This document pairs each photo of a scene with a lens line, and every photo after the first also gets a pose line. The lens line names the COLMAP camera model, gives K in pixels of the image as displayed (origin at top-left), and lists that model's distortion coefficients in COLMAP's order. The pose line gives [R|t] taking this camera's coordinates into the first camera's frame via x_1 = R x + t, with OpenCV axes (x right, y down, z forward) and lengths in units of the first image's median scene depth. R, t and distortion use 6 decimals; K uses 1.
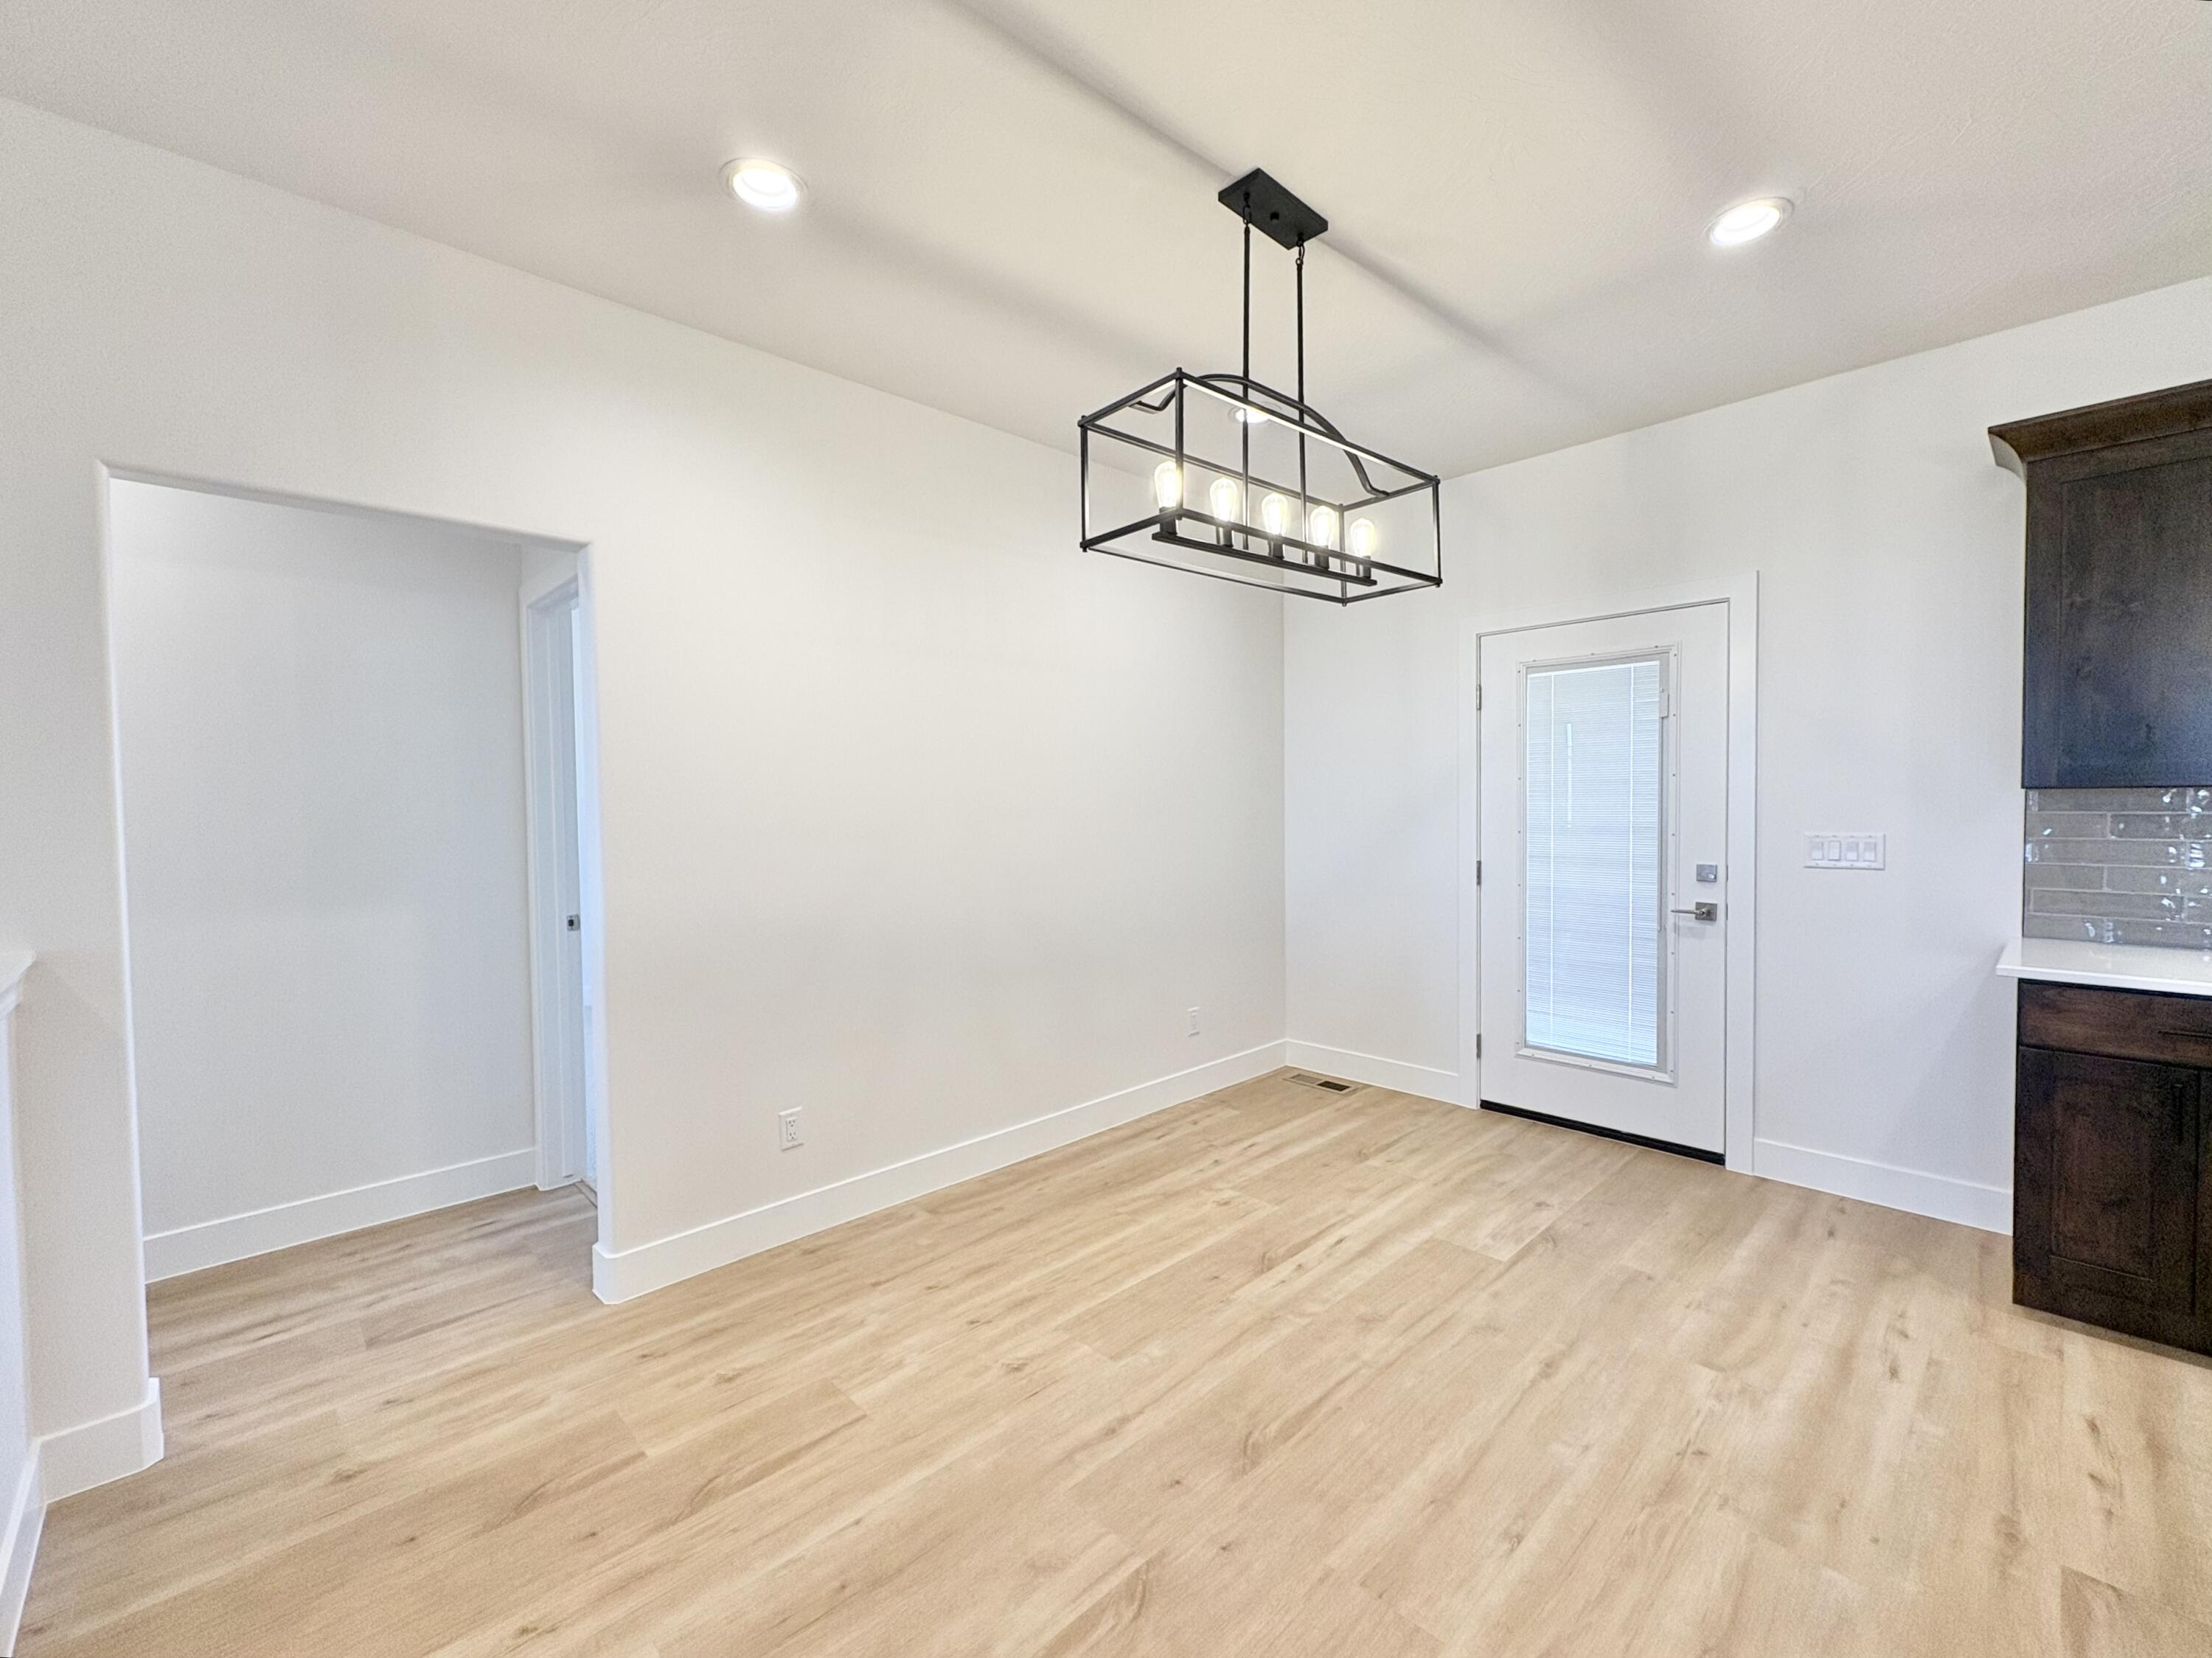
lens RADIAL K [[927.5, 0, 1108.0], [0, 927.5, 828.4], [0, 0, 1]] dist [-0.000532, 0.000412]
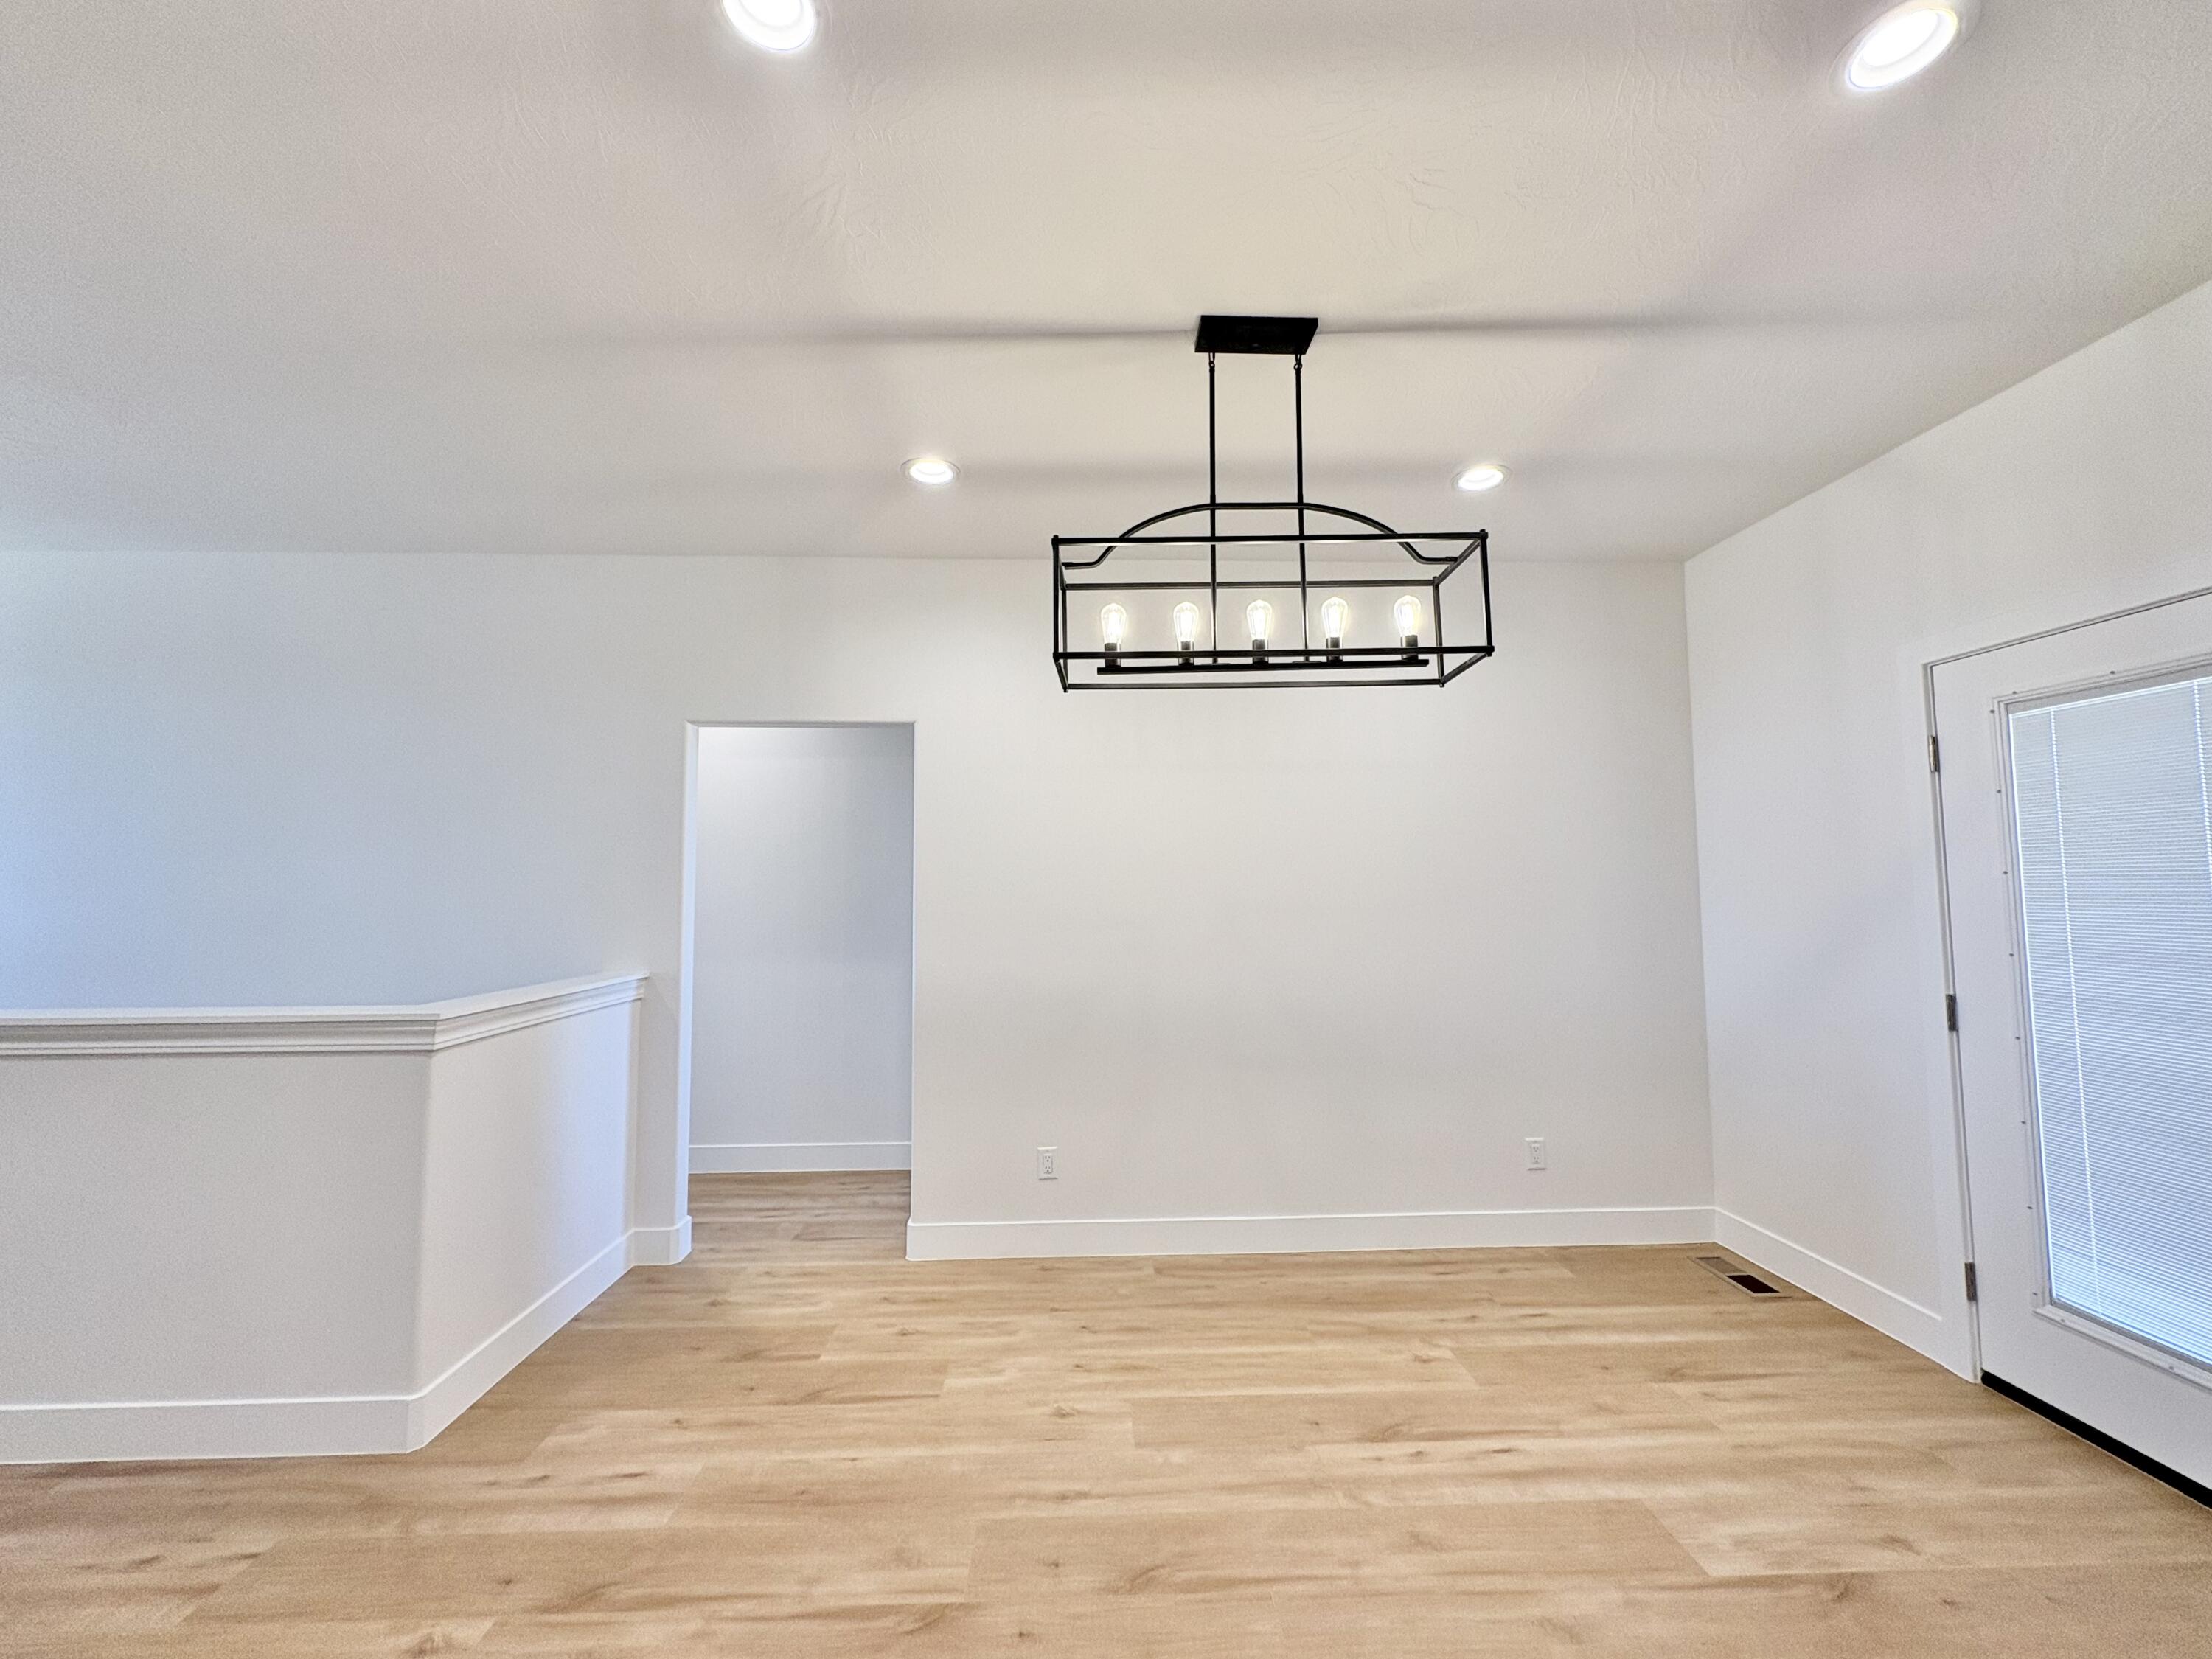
lens RADIAL K [[877.4, 0, 1108.2], [0, 877.4, 829.7], [0, 0, 1]] dist [-0.000144, 0.000375]
pose [[0.742558, -0.037517, -0.668730, 0.569914], [-0.022479, 0.996471, -0.080866, -0.027989], [0.669404, 0.075080, 0.739095, 0.174544]]
